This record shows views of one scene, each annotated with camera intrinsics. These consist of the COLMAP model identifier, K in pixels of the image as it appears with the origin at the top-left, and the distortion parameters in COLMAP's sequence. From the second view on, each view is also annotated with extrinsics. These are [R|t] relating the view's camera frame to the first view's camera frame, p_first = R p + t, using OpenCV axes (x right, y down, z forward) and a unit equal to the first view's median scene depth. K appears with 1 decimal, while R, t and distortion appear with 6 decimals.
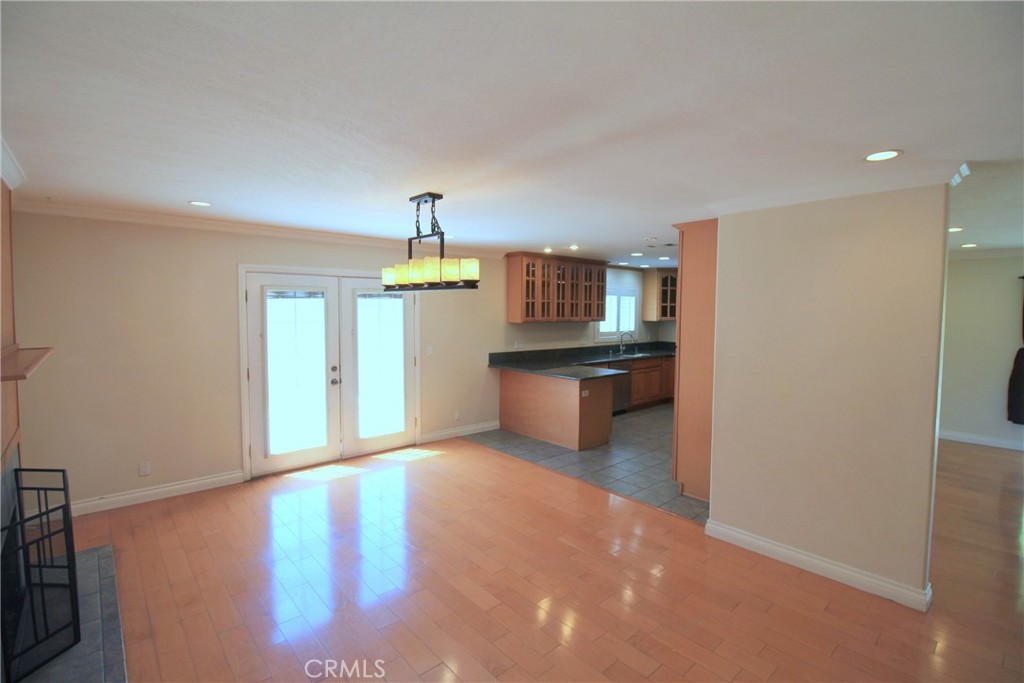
lens RADIAL K [[473.9, 0, 517.7], [0, 473.9, 334.9], [0, 0, 1]] dist [-0.000141, -0.014566]
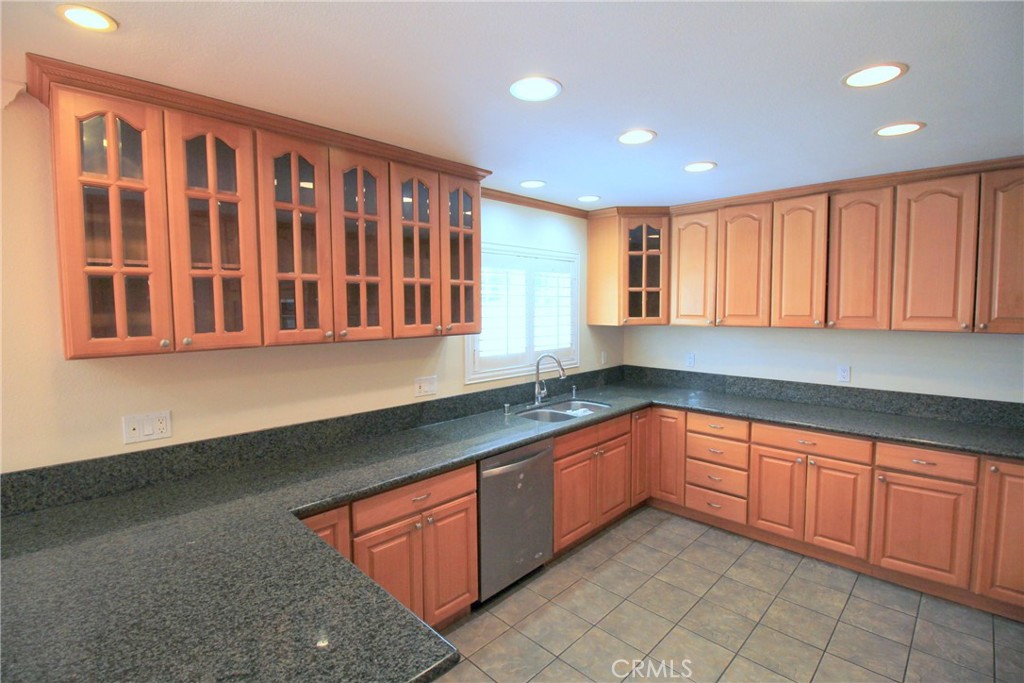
lens RADIAL K [[473.9, 0, 517.7], [0, 473.9, 334.9], [0, 0, 1]] dist [-0.000141, -0.014566]
pose [[0.997682, -0.017171, 0.065854, 0.214939], [0.016362, 0.999784, 0.012810, -0.036311], [-0.066060, -0.011703, 0.997747, 0.712505]]
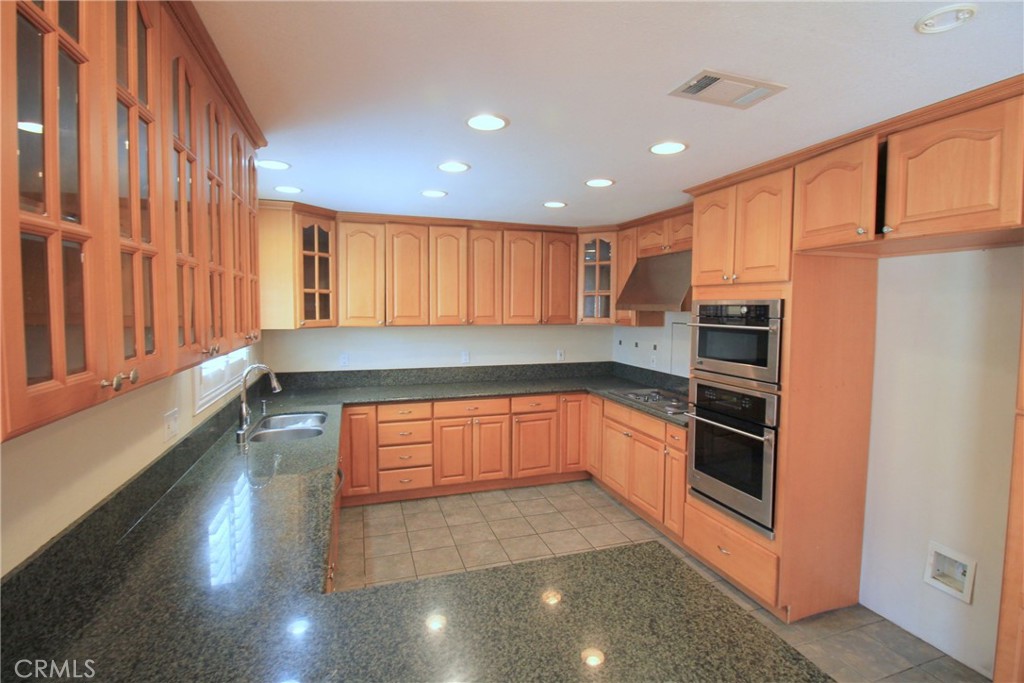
lens RADIAL K [[488.2, 0, 517.0], [0, 488.2, 333.5], [0, 0, 1]] dist [0.001712, -0.014999]
pose [[0.399856, -0.057288, 0.914786, -0.032965], [0.045634, 0.998051, 0.042555, -0.045453], [-0.915441, 0.024730, 0.401691, 0.829250]]
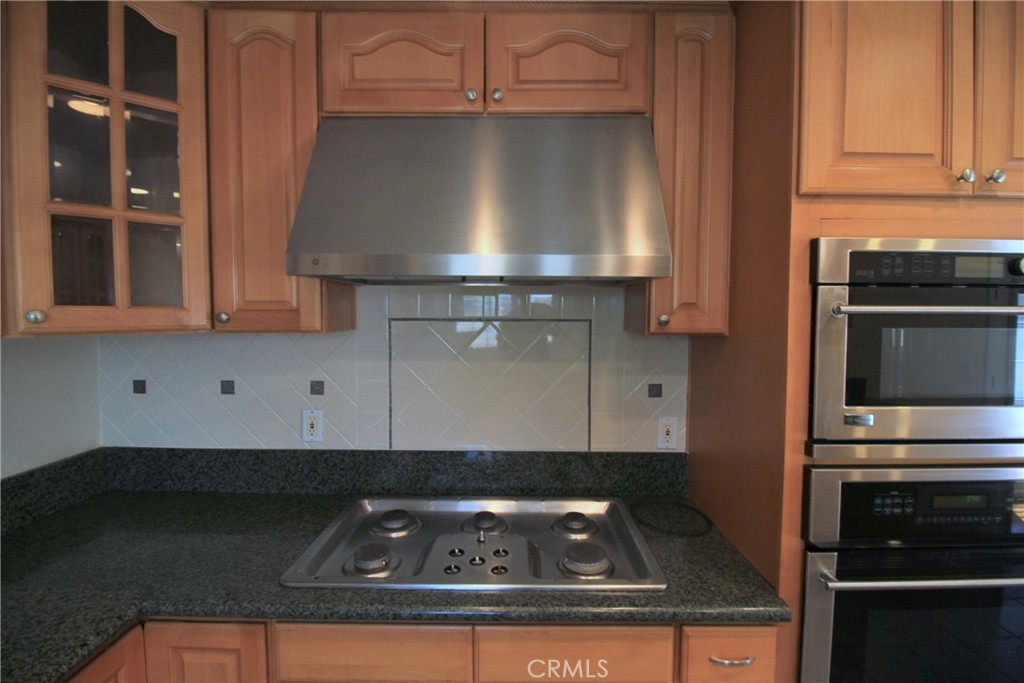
lens RADIAL K [[473.9, 0, 517.7], [0, 473.9, 334.9], [0, 0, 1]] dist [-0.000141, -0.014566]
pose [[-0.741777, -0.040608, 0.669416, 0.430346], [0.024836, 0.995817, 0.087928, -0.034345], [-0.670187, 0.081848, -0.737666, 1.037045]]
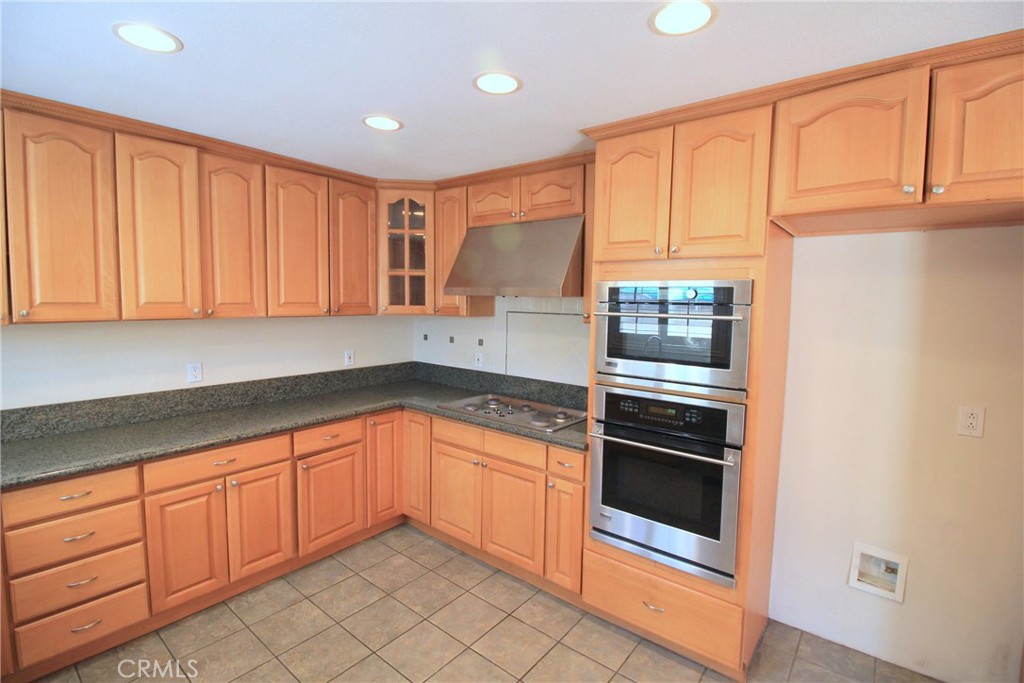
lens RADIAL K [[473.9, 0, 517.7], [0, 473.9, 334.9], [0, 0, 1]] dist [-0.000141, -0.014566]
pose [[-0.166933, -0.086007, 0.982210, 0.137985], [0.034825, 0.995052, 0.093050, -0.044861], [-0.985353, 0.049739, -0.163112, 0.973468]]
